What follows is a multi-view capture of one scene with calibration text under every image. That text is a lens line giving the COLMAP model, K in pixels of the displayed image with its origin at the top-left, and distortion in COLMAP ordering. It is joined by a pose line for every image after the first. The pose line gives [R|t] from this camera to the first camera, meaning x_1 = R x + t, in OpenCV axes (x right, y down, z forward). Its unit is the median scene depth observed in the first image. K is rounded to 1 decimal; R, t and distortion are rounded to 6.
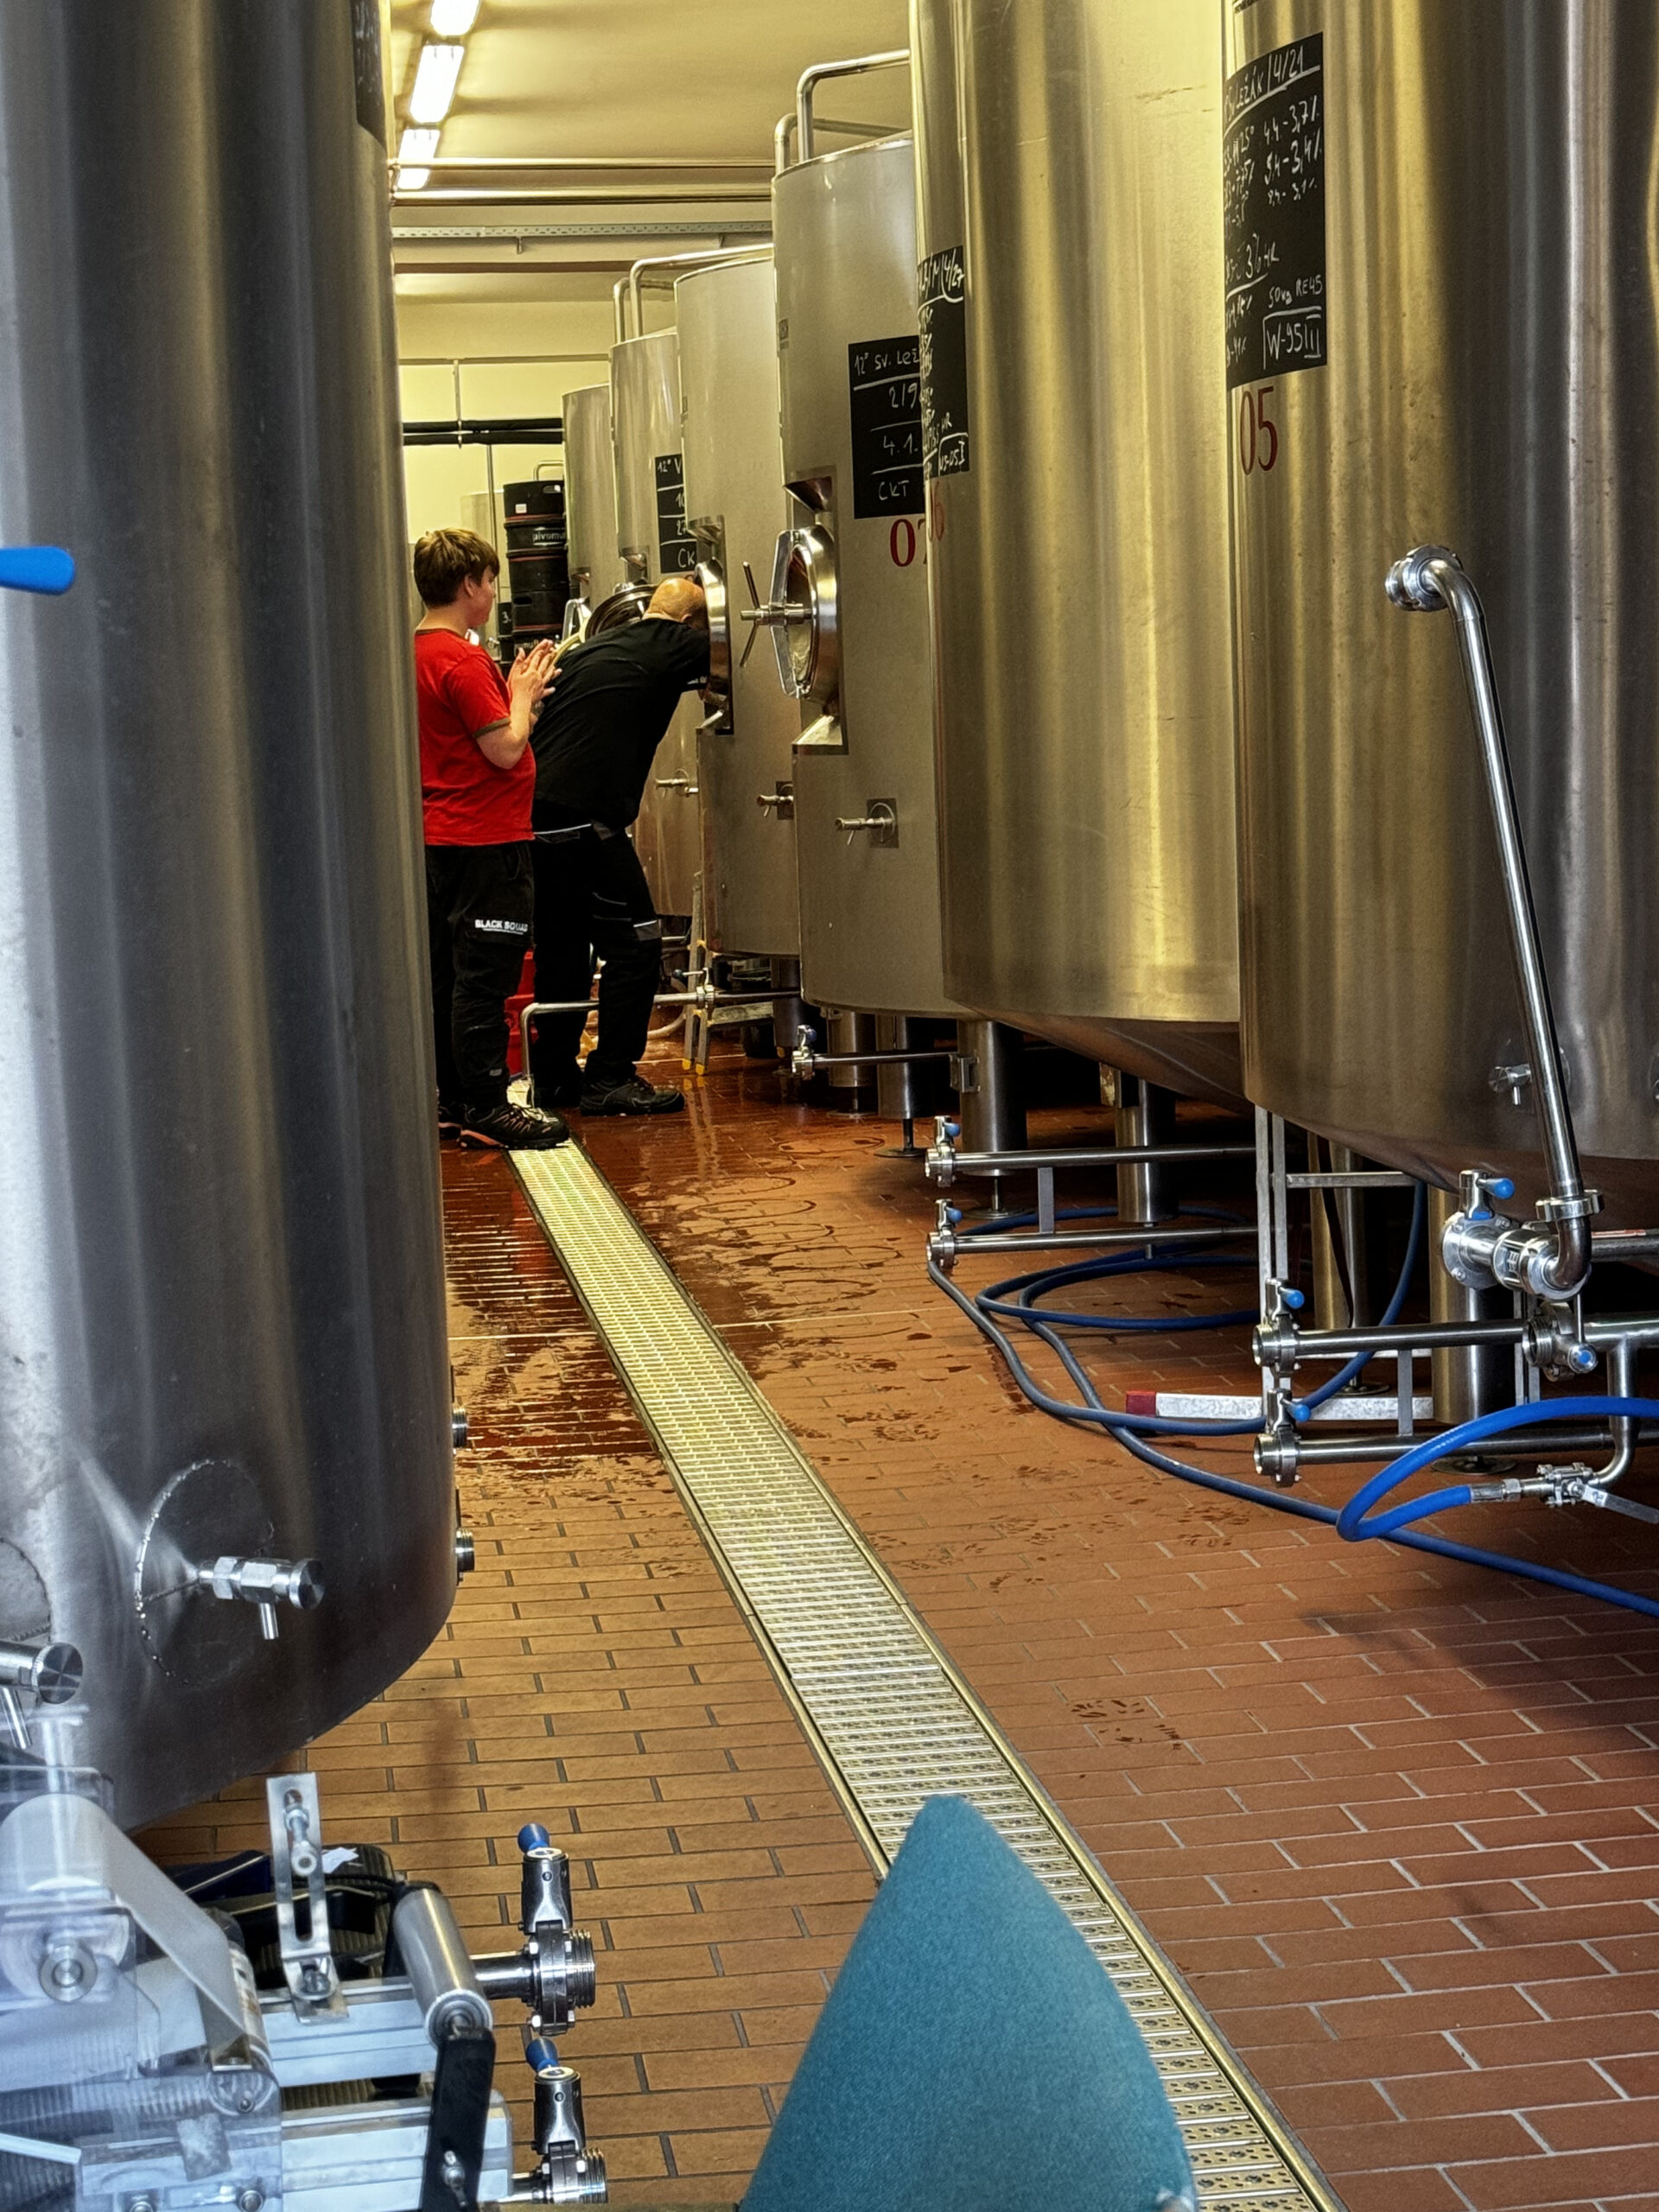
lens RADIAL K [[3924.5, 0, 829.5], [0, 3924.5, 1106.0], [0, 0, 1]] dist [0.078612, -0.058111]
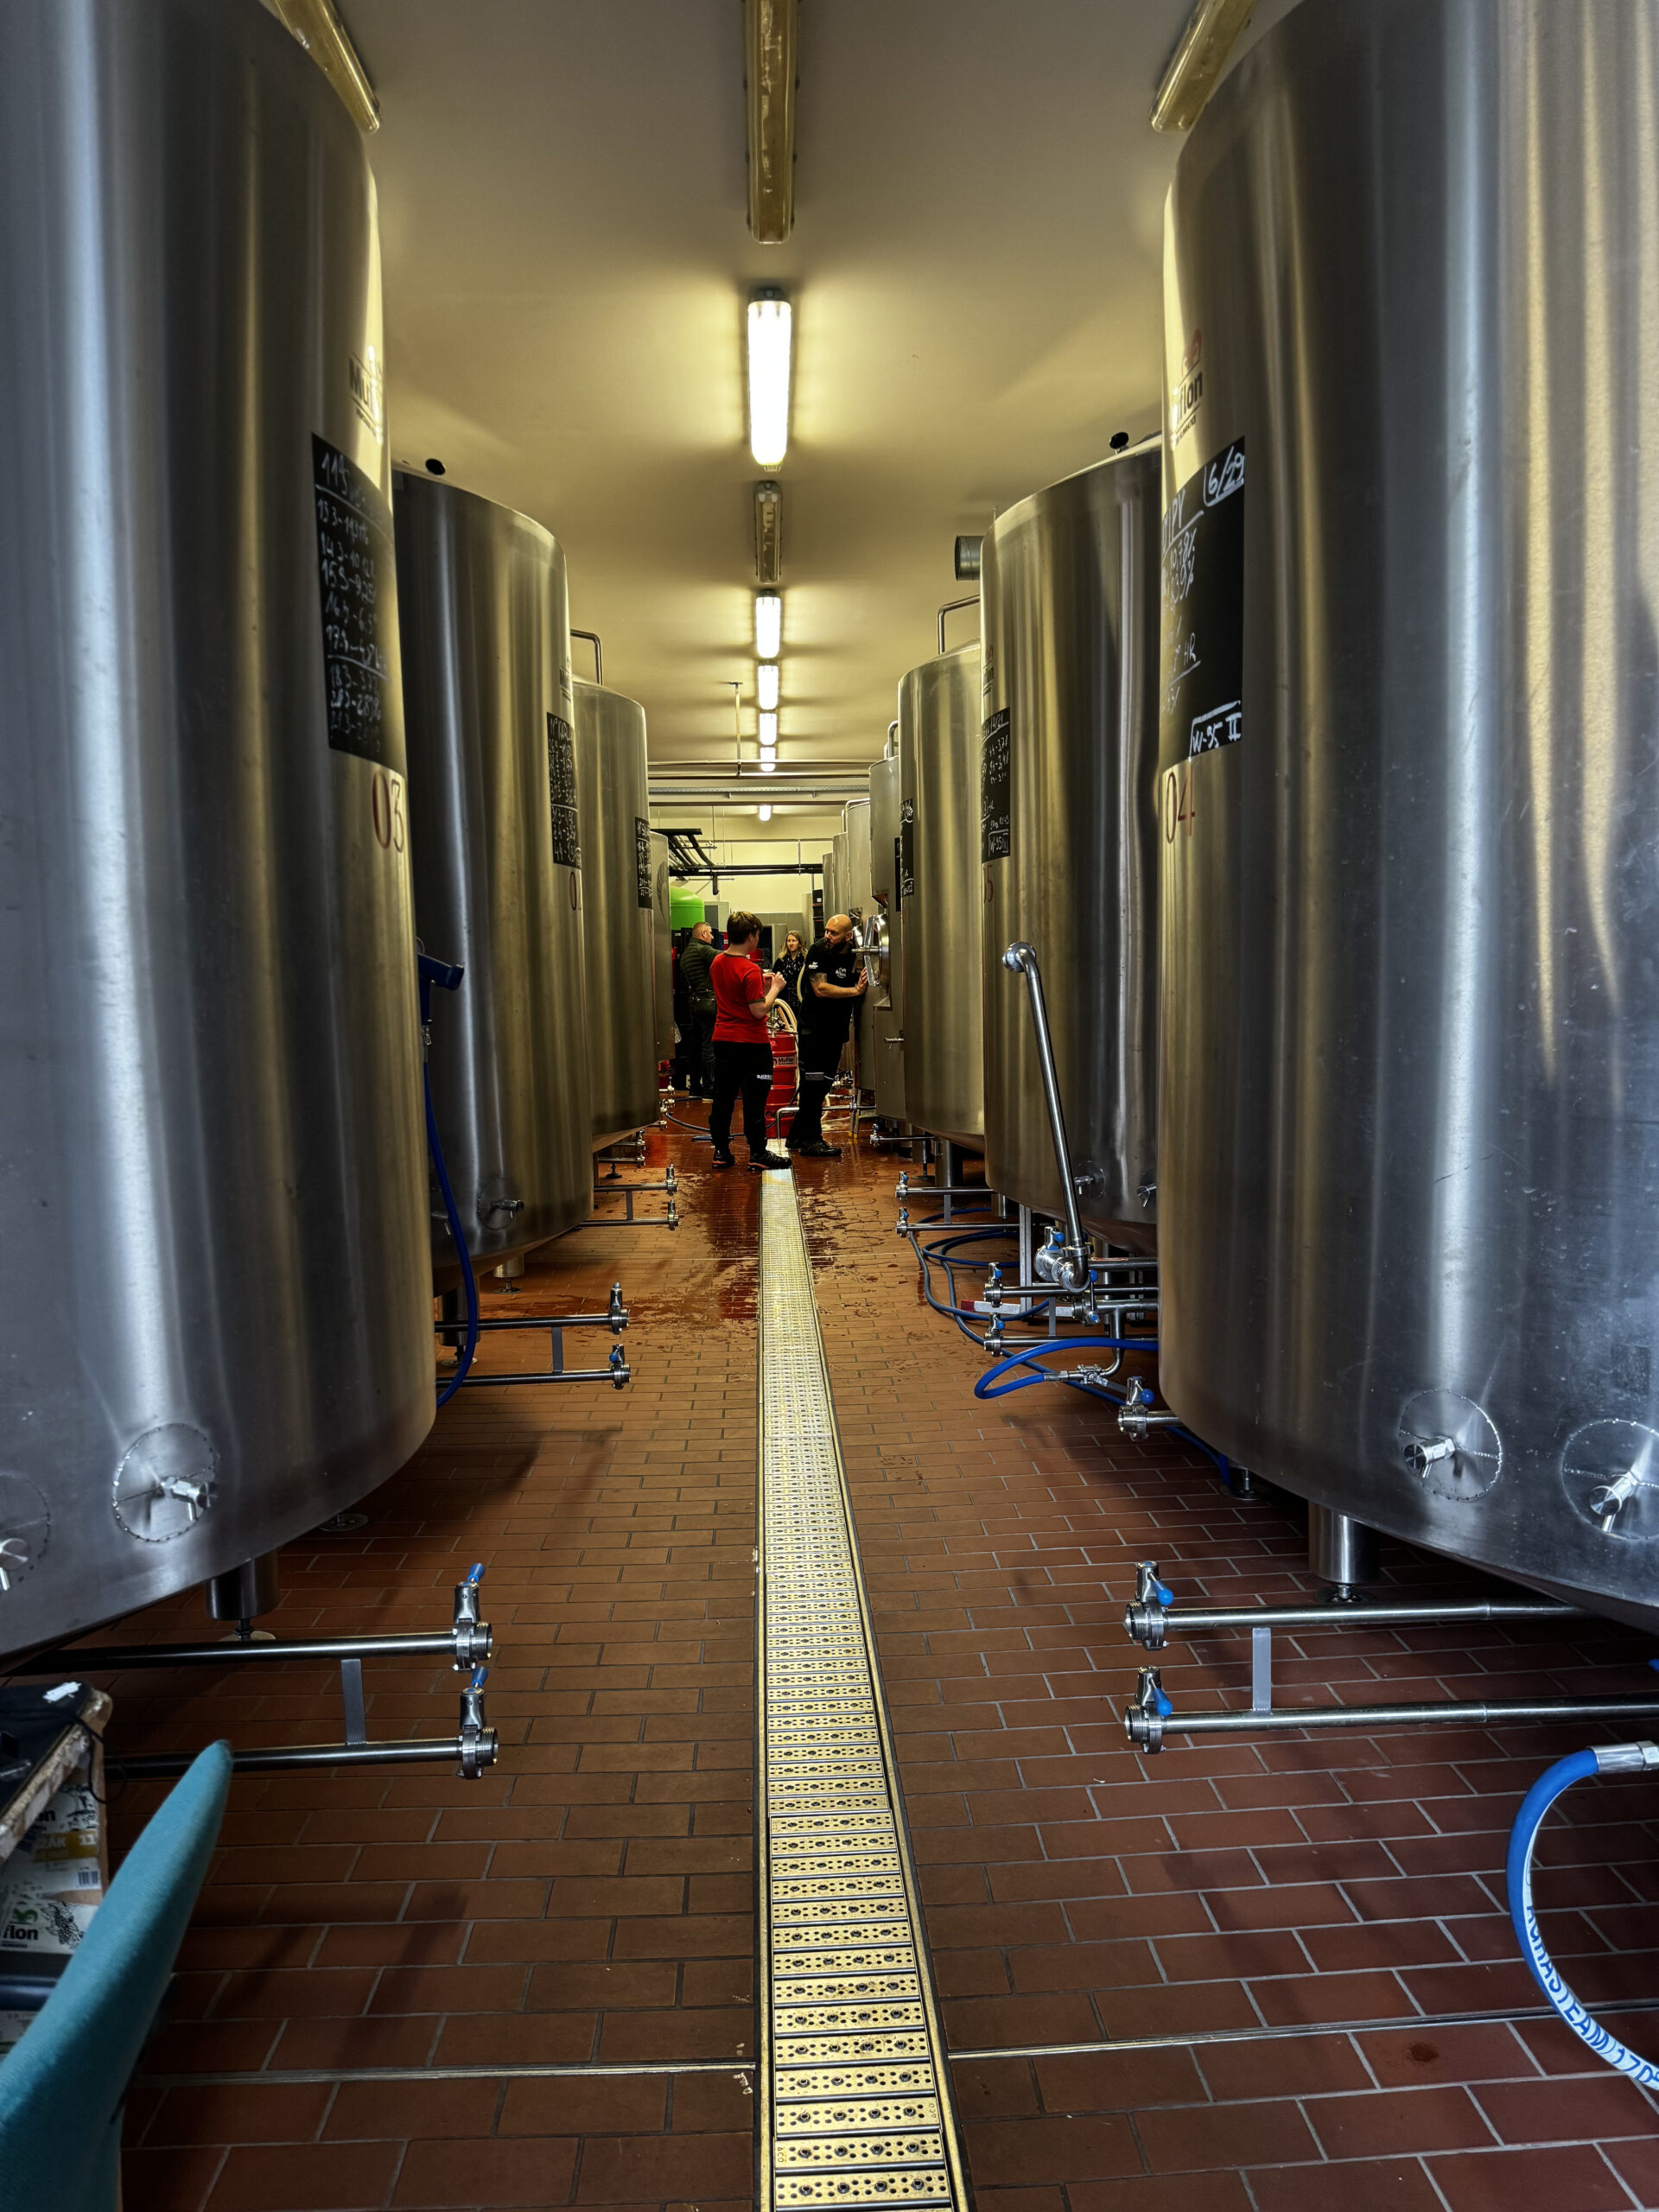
lens RADIAL K [[1591.8, 0, 811.5], [0, 1591.8, 1095.9], [0, 0, 1]] dist [0.089249, -0.085582]
pose [[0.995623, 0.022811, -0.090639, 0.072020], [-0.025314, 0.999326, -0.026568, -0.018873], [0.089972, 0.028746, 0.995529, 0.070823]]
